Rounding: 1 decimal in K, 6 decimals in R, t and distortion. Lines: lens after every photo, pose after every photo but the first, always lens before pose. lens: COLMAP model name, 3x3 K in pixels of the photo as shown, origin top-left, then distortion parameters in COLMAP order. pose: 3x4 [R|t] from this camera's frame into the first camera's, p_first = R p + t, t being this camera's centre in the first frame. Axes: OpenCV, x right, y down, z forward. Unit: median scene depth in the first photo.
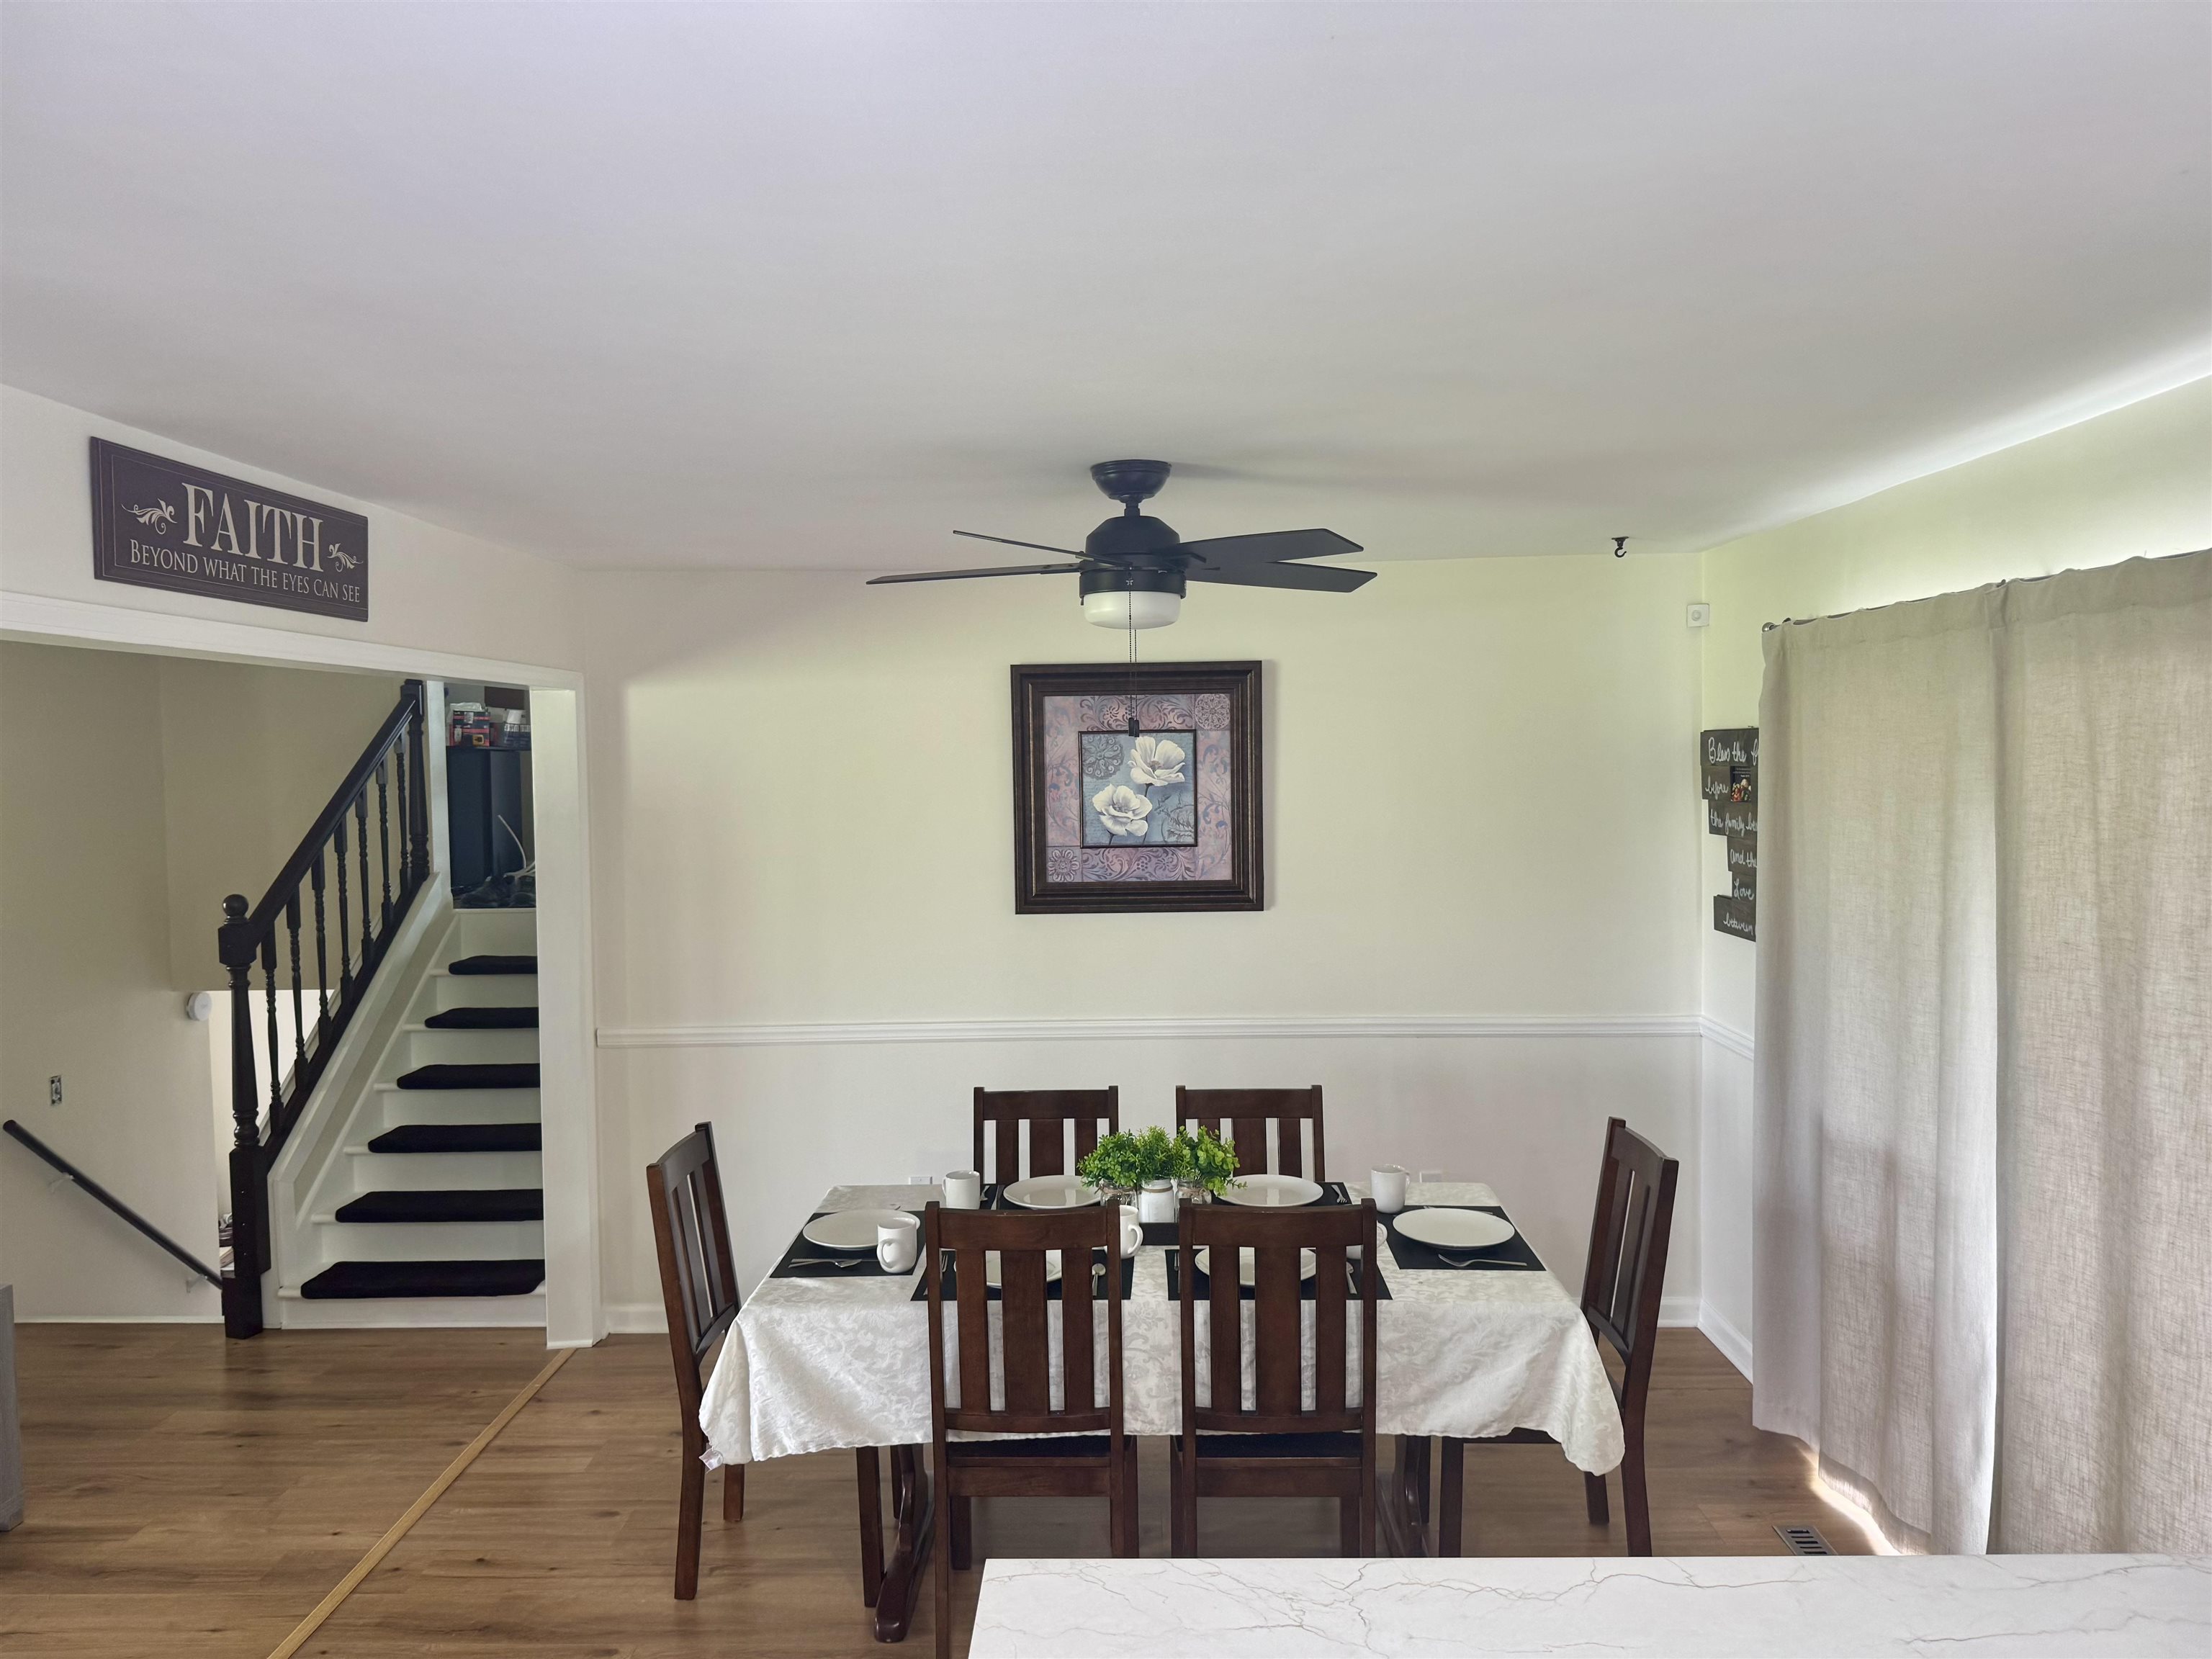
lens RADIAL K [[1548.7, 0, 1091.4], [0, 1548.7, 811.2], [0, 0, 1]] dist [0.063838, -0.080621]
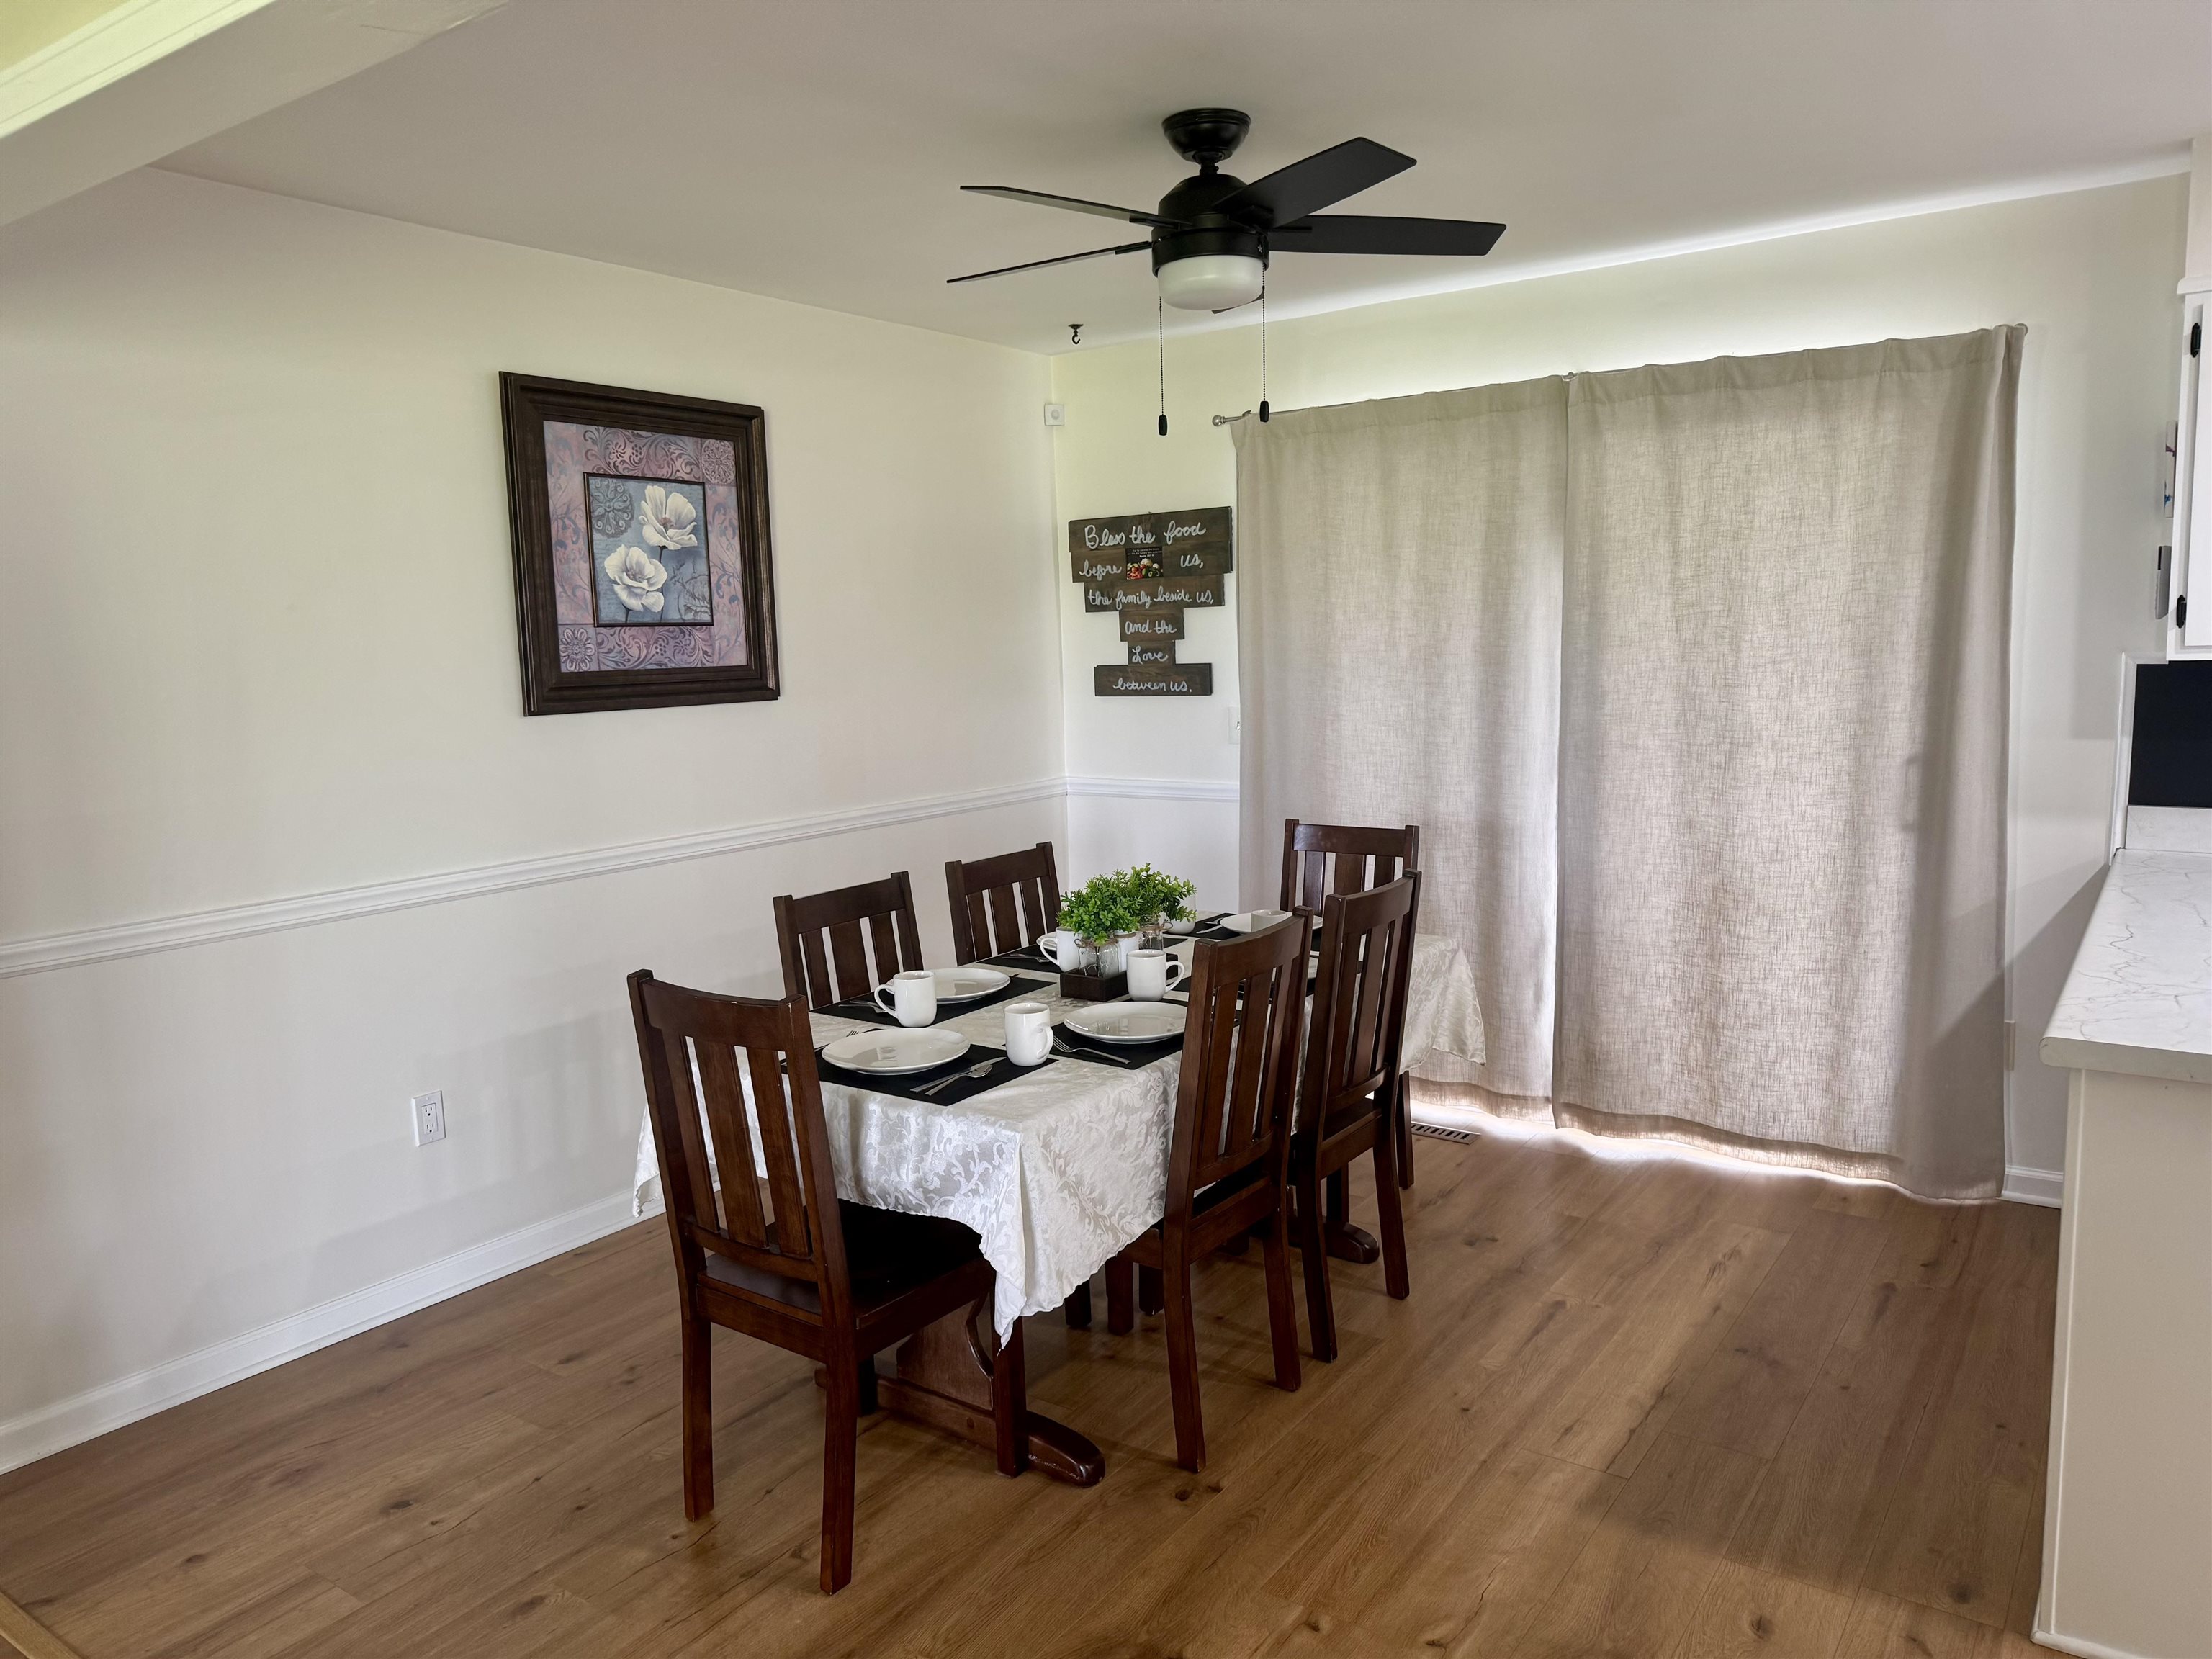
lens RADIAL K [[1548.7, 0, 1103.8], [0, 1548.7, 837.8], [0, 0, 1]] dist [0.063838, -0.080621]
pose [[0.544767, -0.107940, 0.831612, -0.530387], [0.053934, 0.994138, 0.093705, 0.069713], [-0.836852, -0.006195, 0.547395, 0.361559]]
